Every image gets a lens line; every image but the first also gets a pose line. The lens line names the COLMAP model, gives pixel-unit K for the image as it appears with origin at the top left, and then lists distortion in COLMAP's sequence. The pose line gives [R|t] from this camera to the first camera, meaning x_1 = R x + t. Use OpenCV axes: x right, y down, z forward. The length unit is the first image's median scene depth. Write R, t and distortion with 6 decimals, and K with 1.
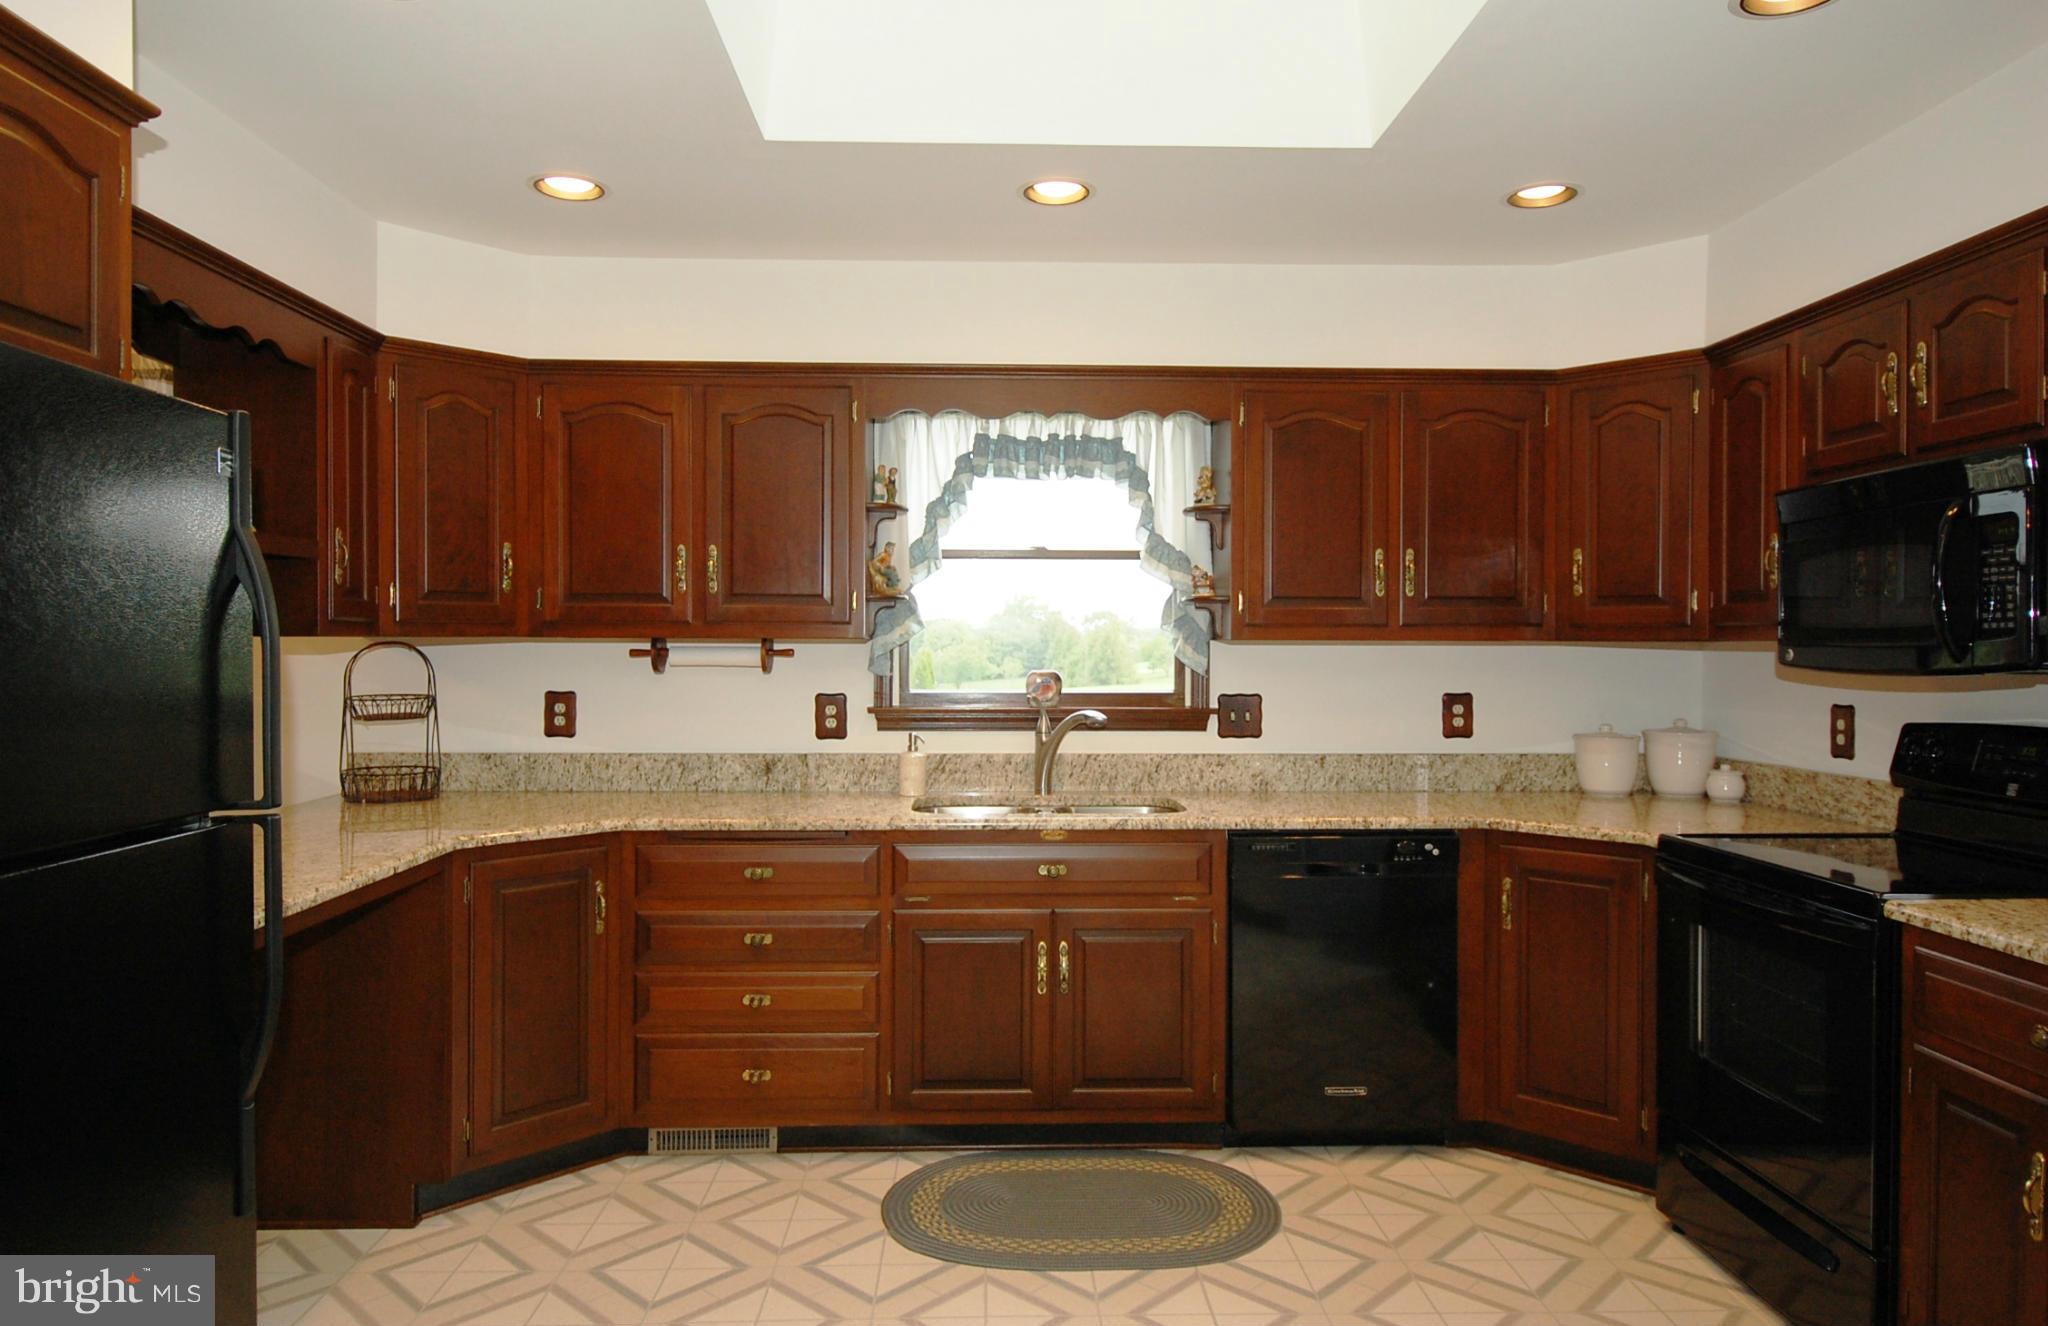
lens RADIAL K [[1289.8, 0, 1019.3], [0, 1289.8, 653.4], [0, 0, 1]] dist [0.008634, -0.000356]
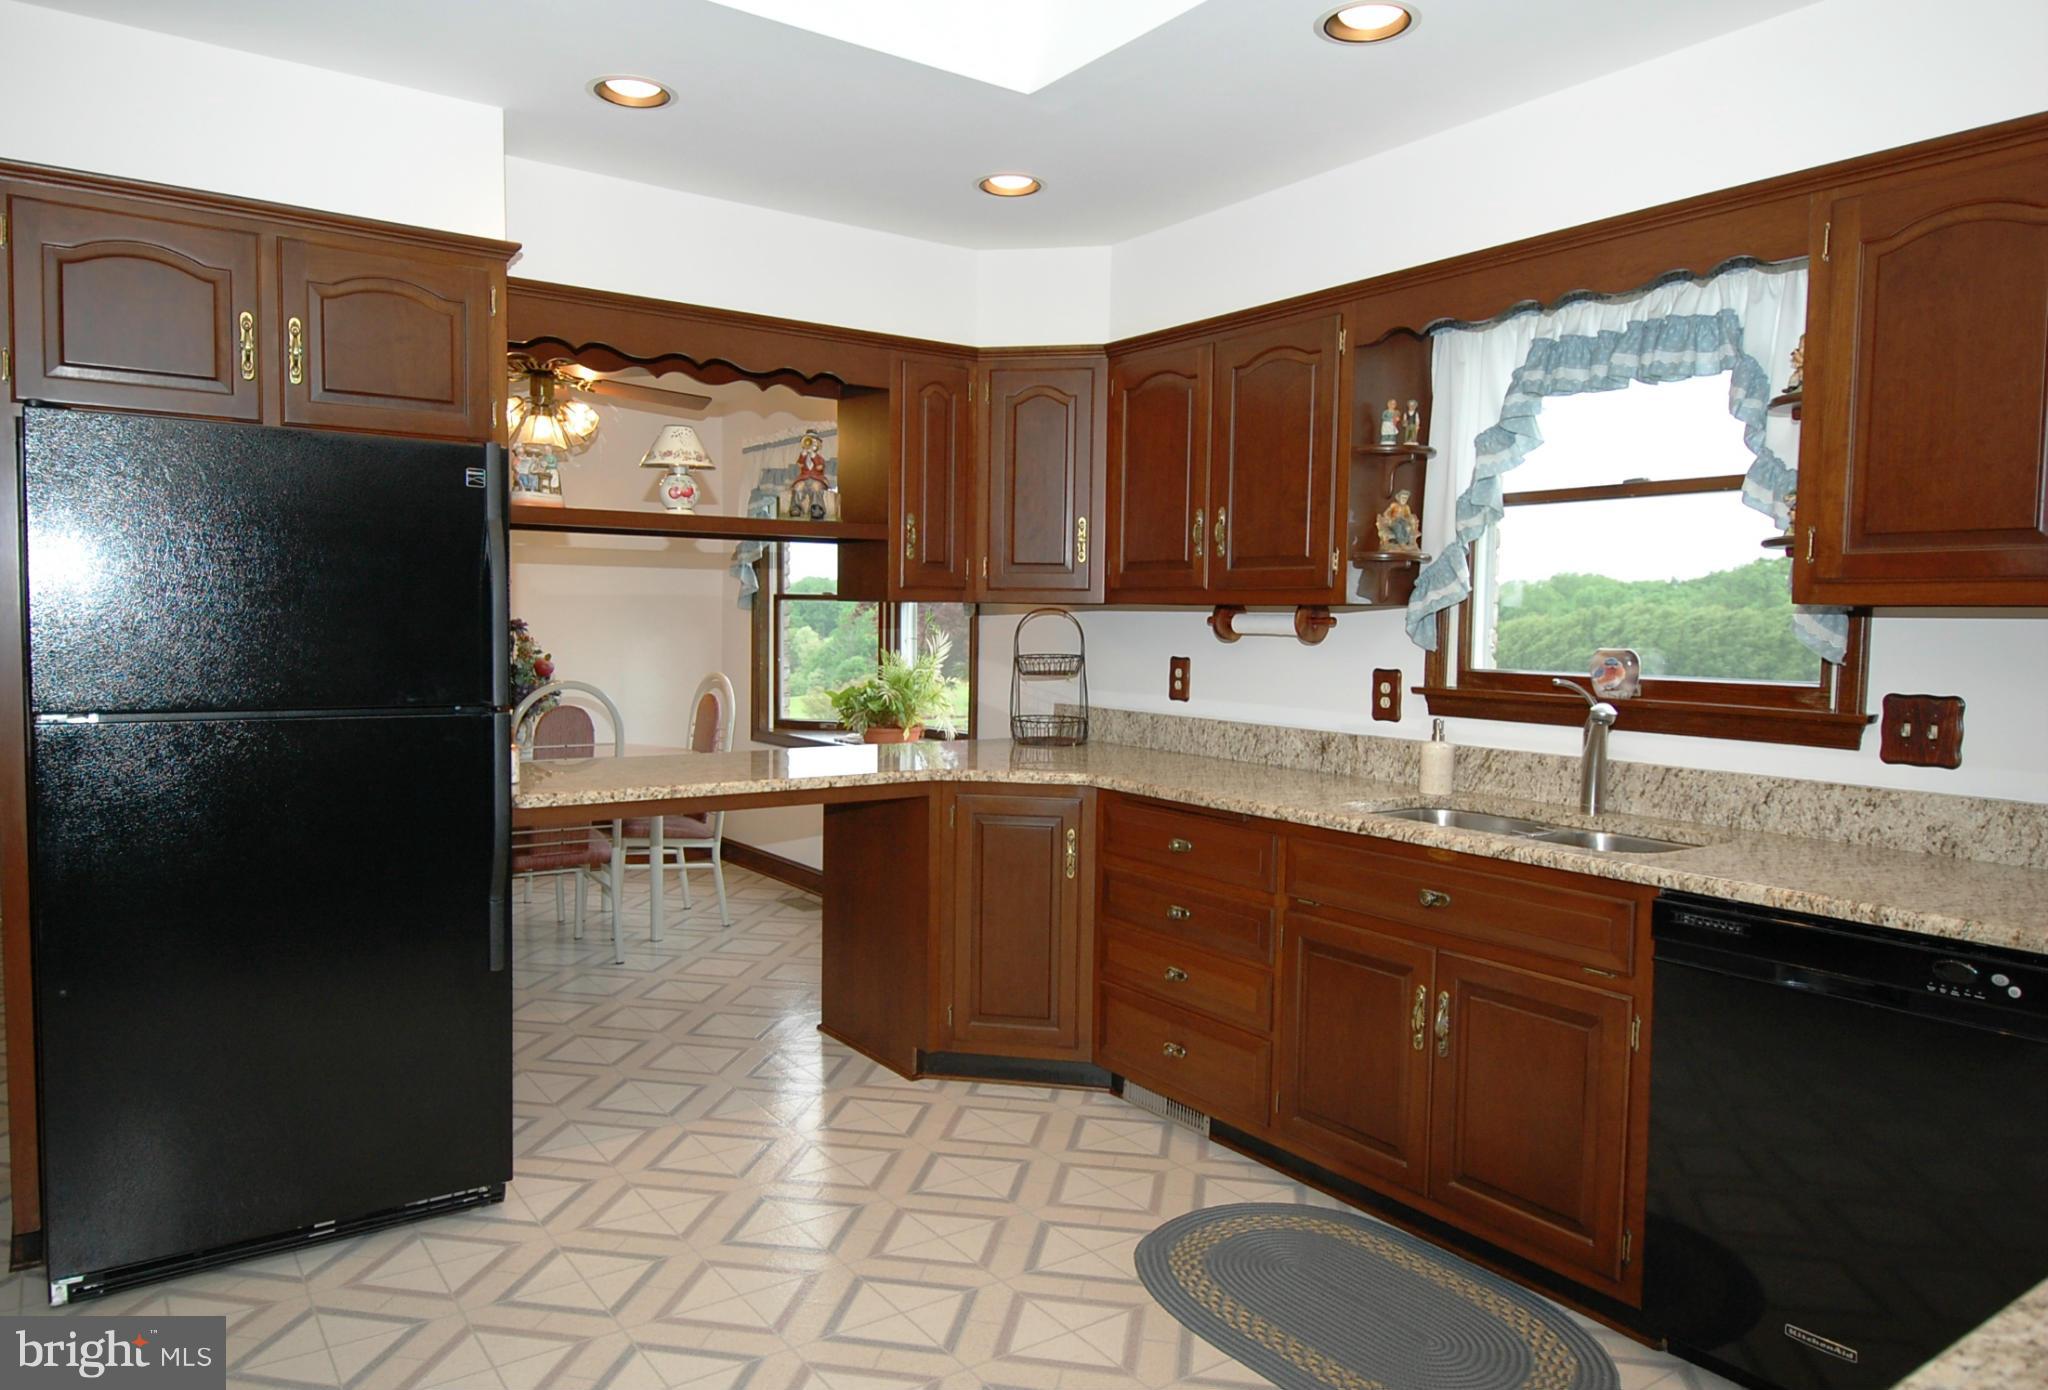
lens RADIAL K [[1333.9, 0, 1021.4], [0, 1333.9, 708.2], [0, 0, 1]] dist [-0.006528, -0.002134]
pose [[0.548012, 0.060974, -0.834245, 0.477341], [-0.017777, 0.997963, 0.061262, 0.006815], [0.836282, -0.018742, 0.547980, 0.300731]]
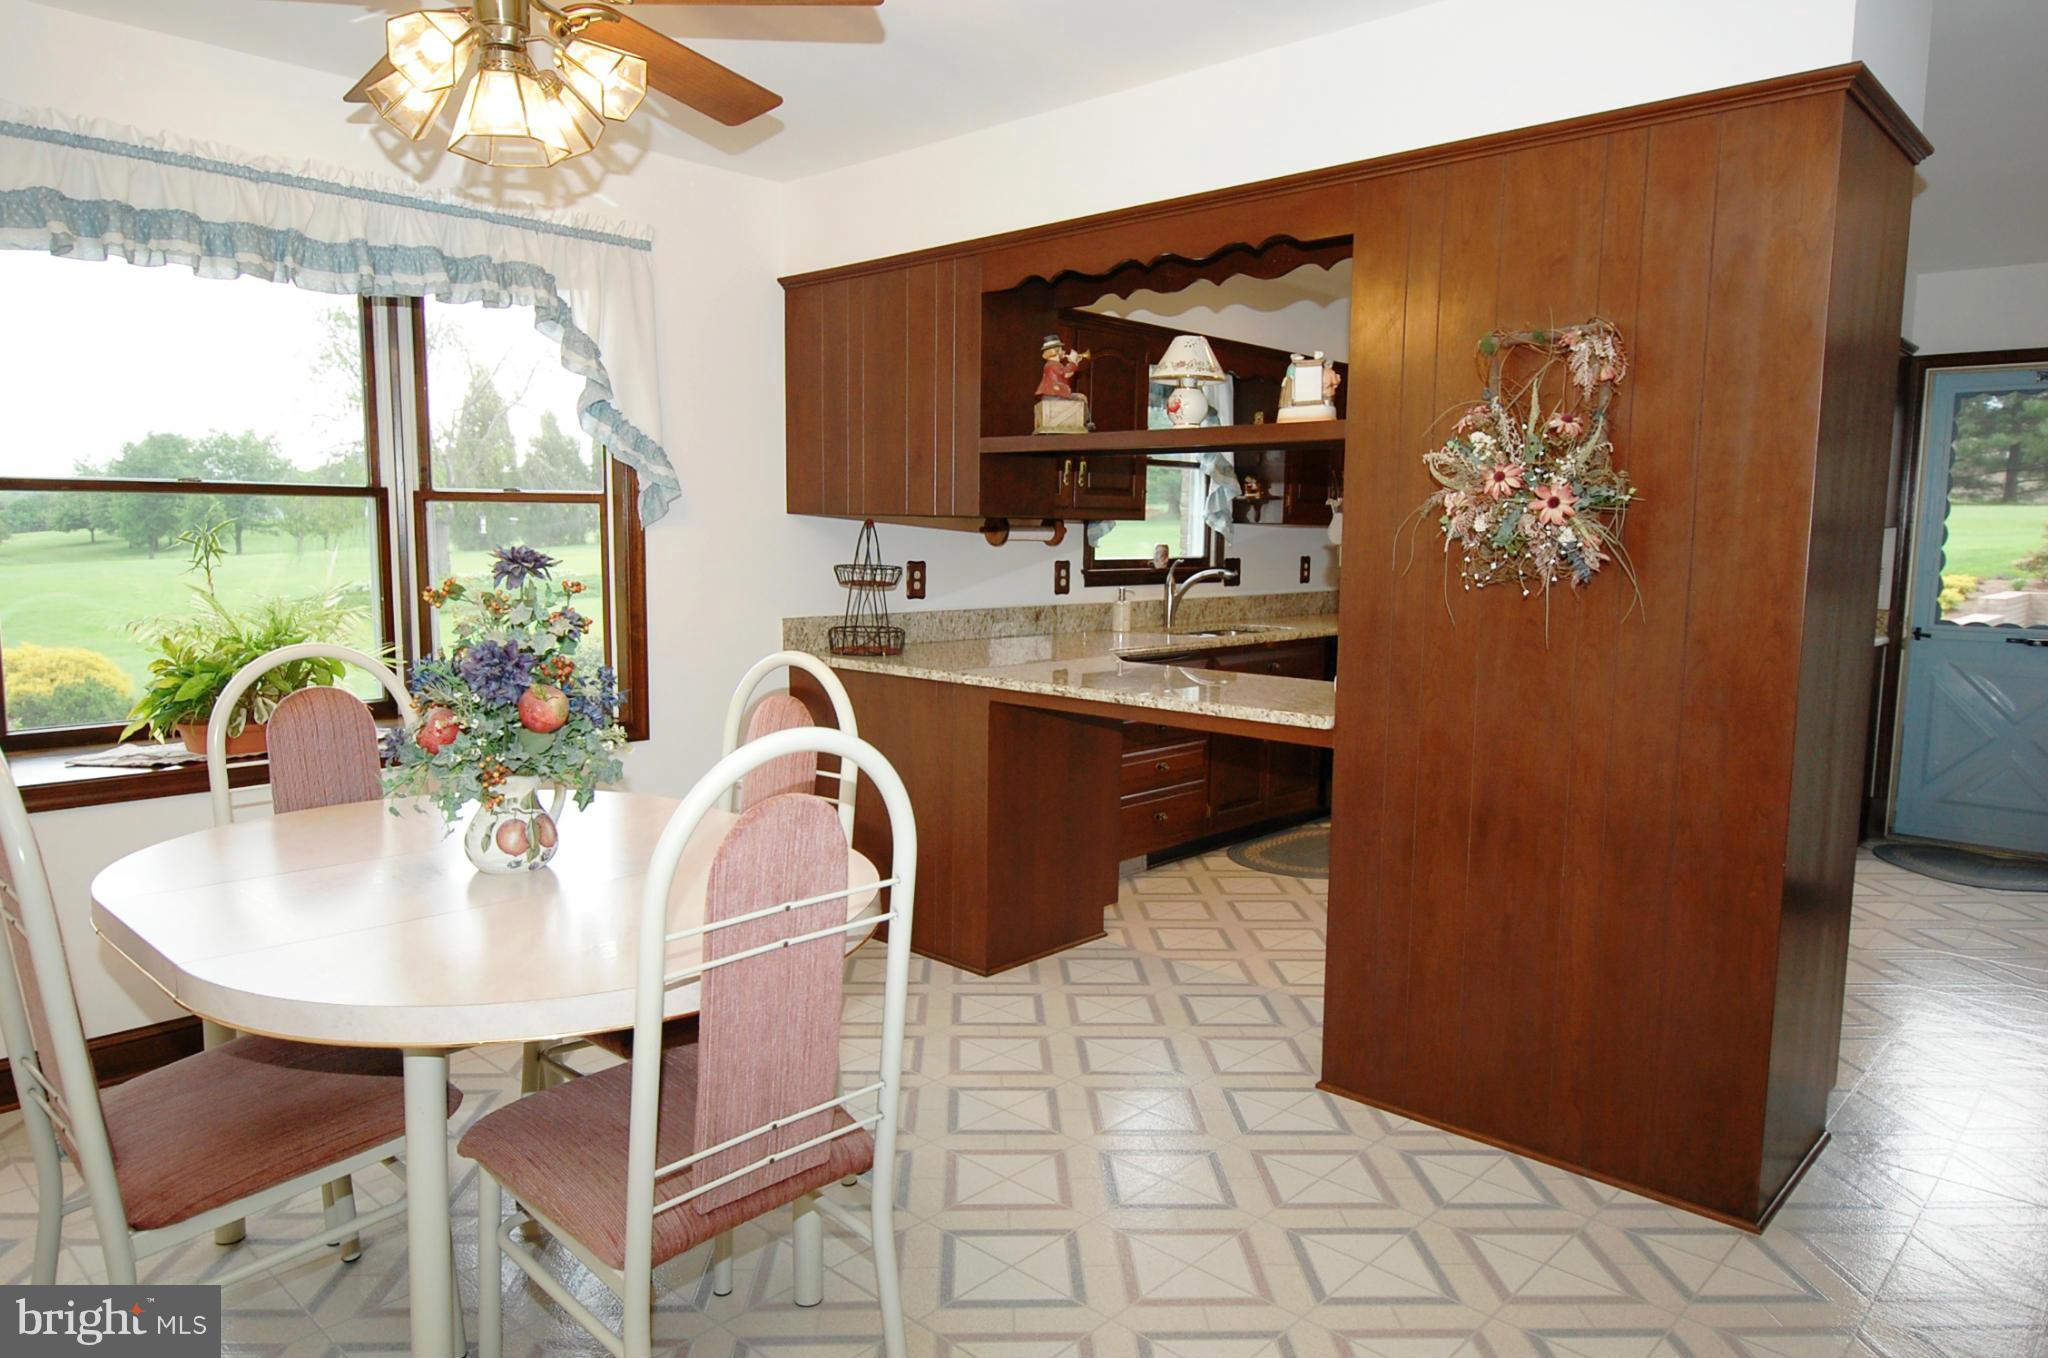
lens RADIAL K [[1296.1, 0, 1022.2], [0, 1296.1, 676.5], [0, 0, 1]] dist [-0.038514, 0.006759]
pose [[0.712046, -0.074211, 0.698200, -1.142515], [-0.004609, 0.993883, 0.110339, 0.002409], [-0.702118, -0.081785, 0.707348, 0.061132]]
